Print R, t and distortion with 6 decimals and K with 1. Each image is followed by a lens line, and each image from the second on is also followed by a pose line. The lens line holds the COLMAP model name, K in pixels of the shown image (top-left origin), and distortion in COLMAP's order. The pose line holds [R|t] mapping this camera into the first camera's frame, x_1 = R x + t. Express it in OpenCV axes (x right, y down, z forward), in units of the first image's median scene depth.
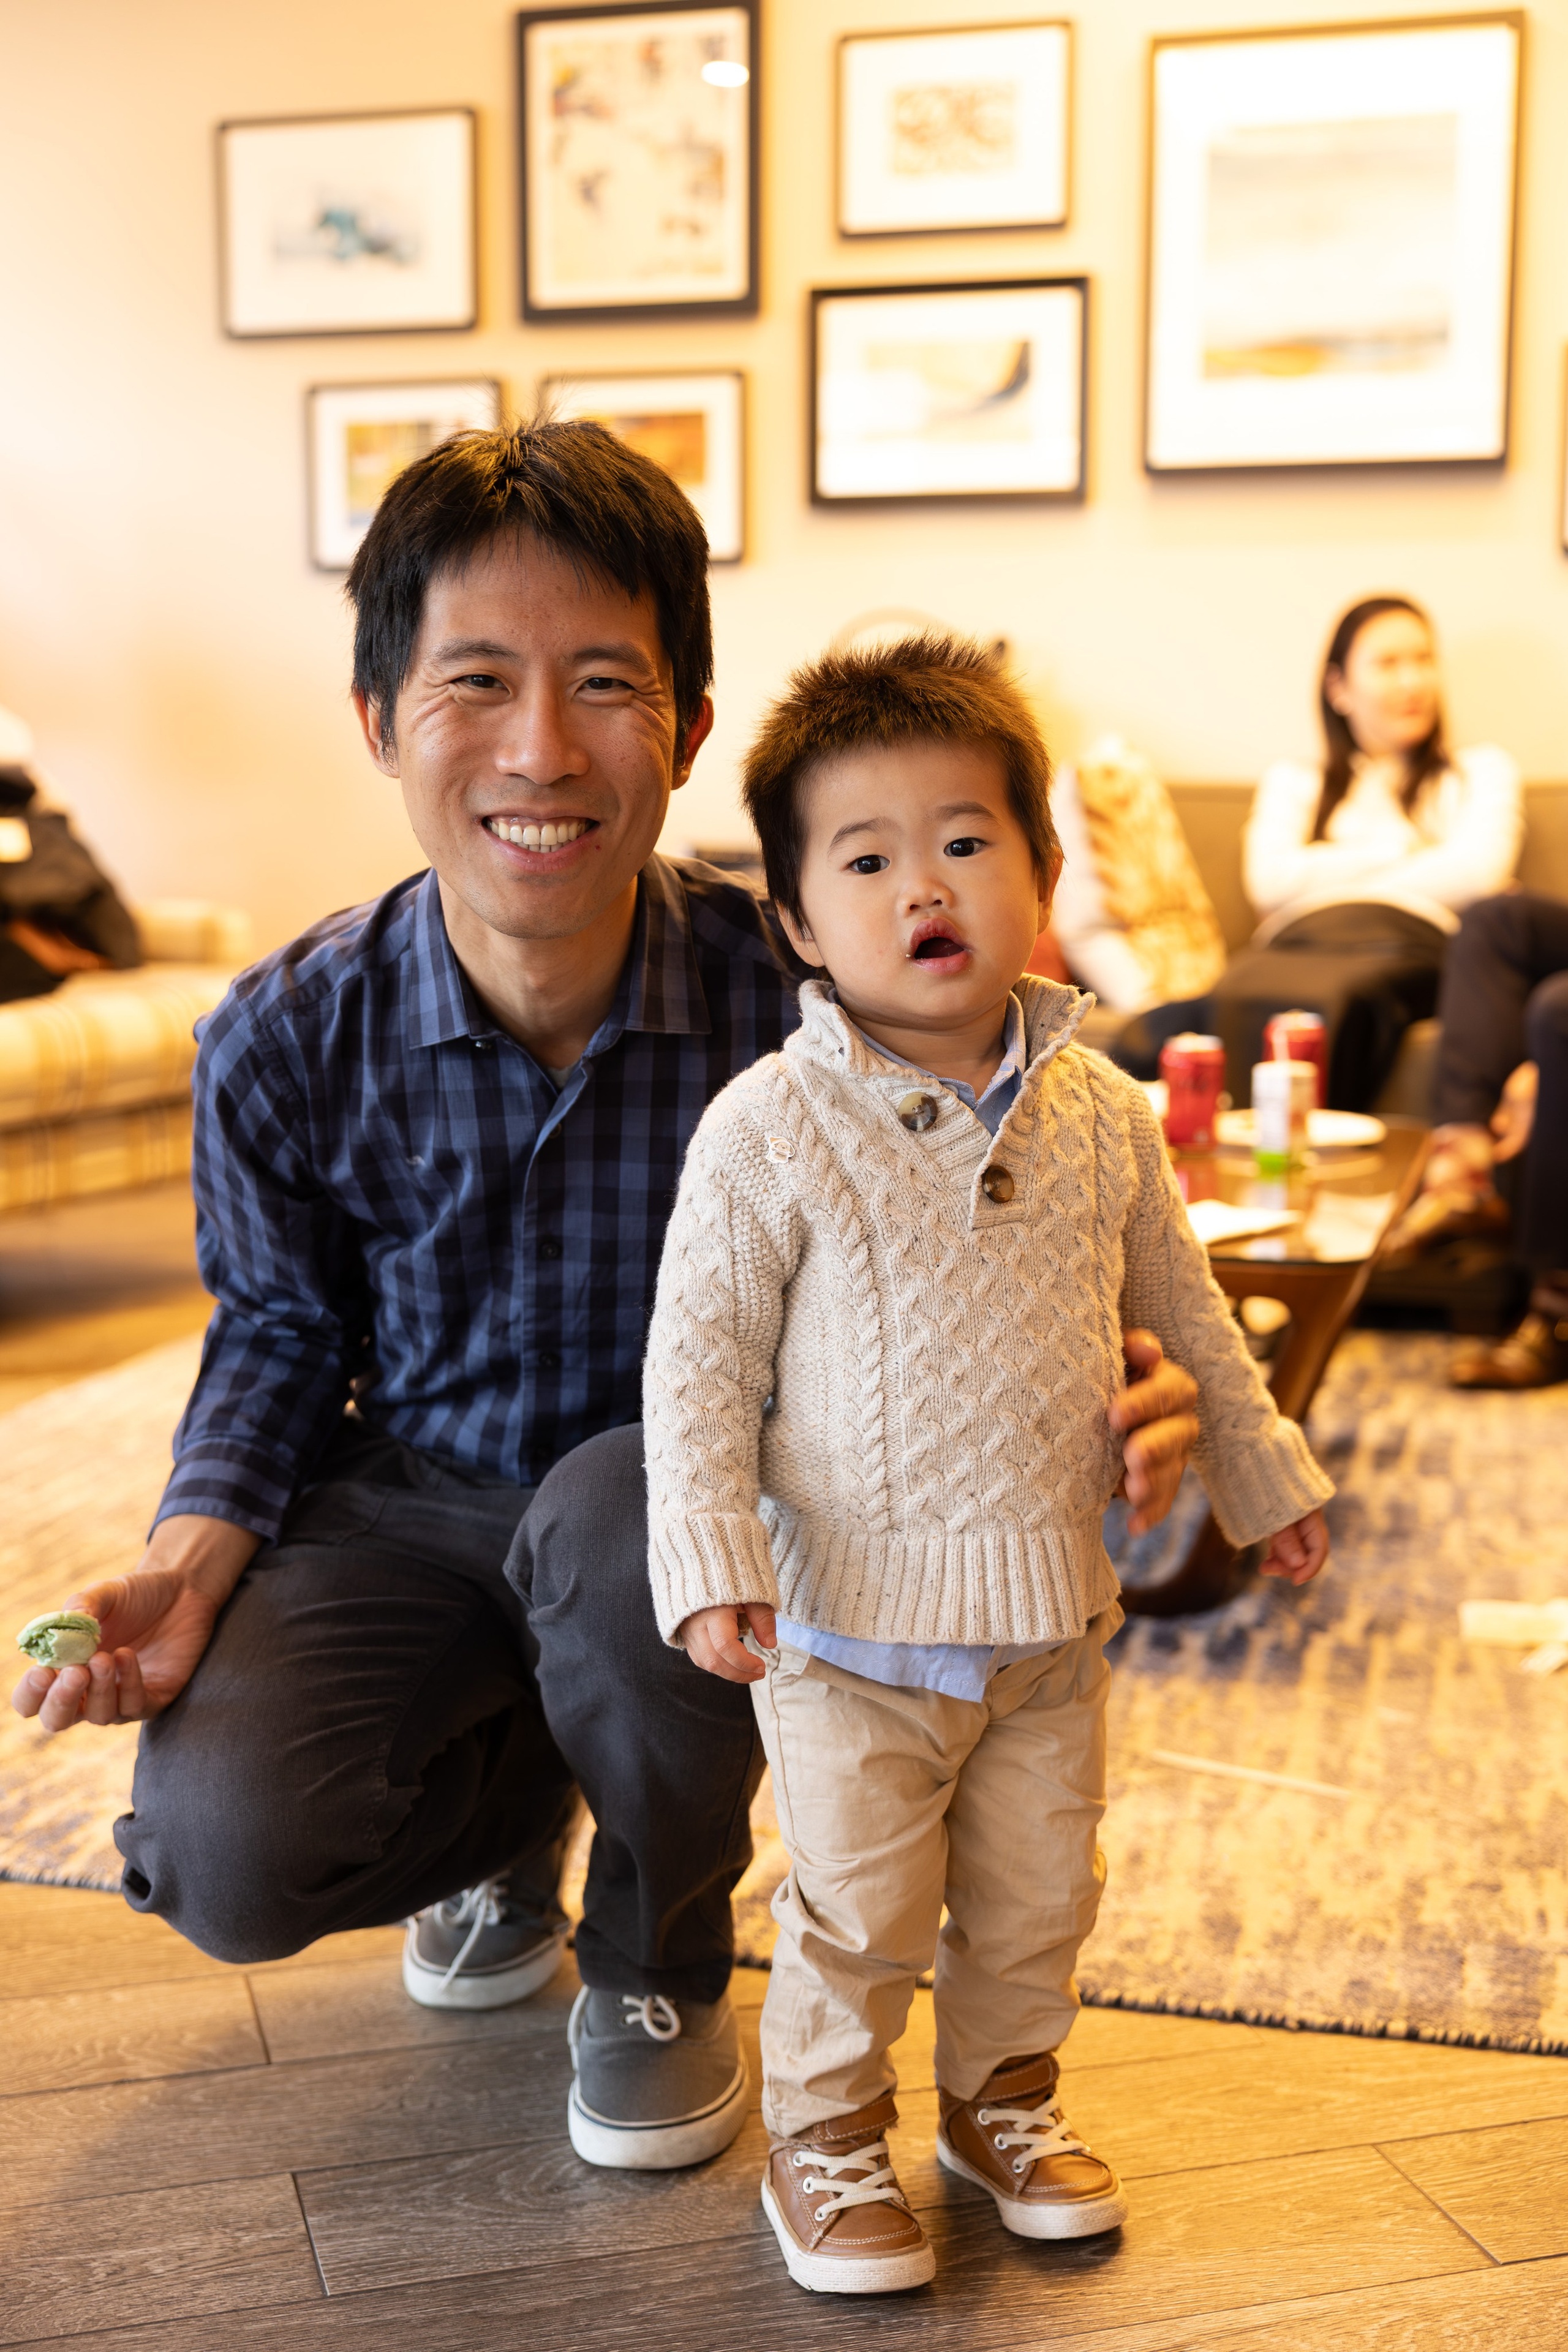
lens RADIAL K [[2878.0, 0, 783.2], [0, 2878.0, 1175.3], [0, 0, 1]] dist [0.010598, 0.000000]
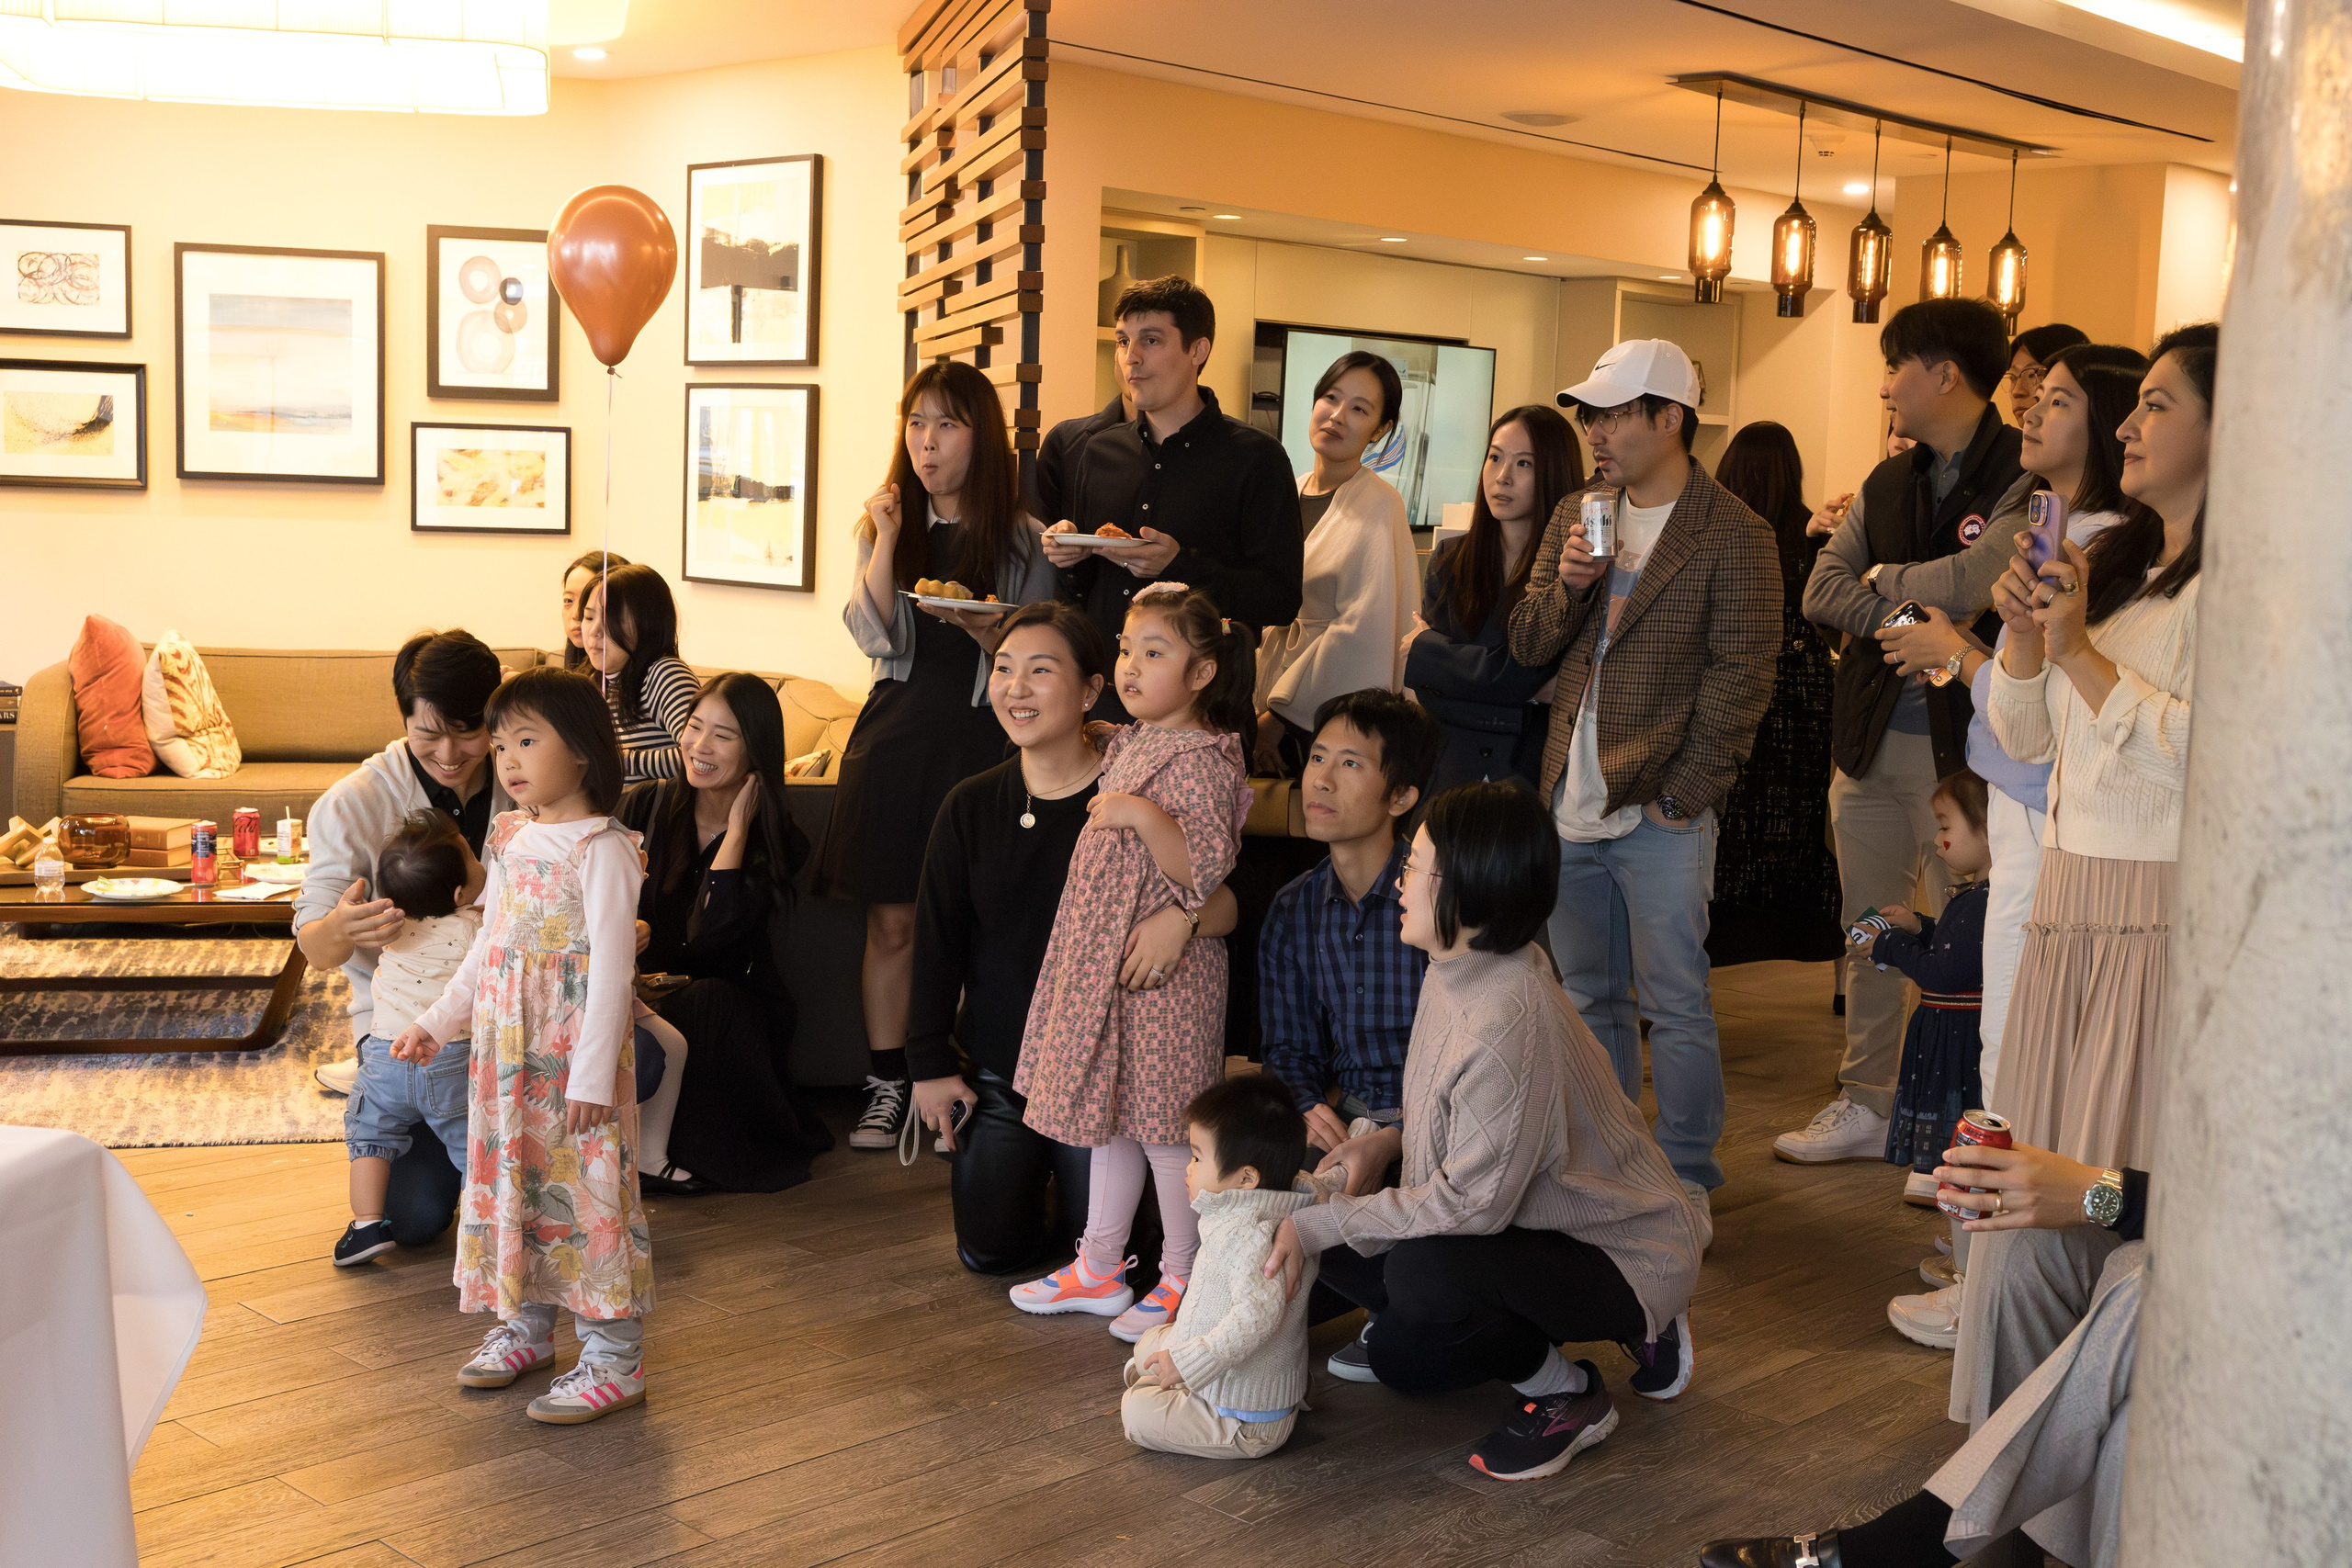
lens RADIAL K [[2754.0, 0, 1175.2], [0, 2754.0, 785.9], [0, 0, 1]] dist [-0.005258, 0.000000]
pose [[0.872726, -0.033207, 0.487080, -0.186766], [0.040531, 0.999168, -0.004503, -0.016423], [-0.486525, 0.023672, 0.873346, -0.851411]]
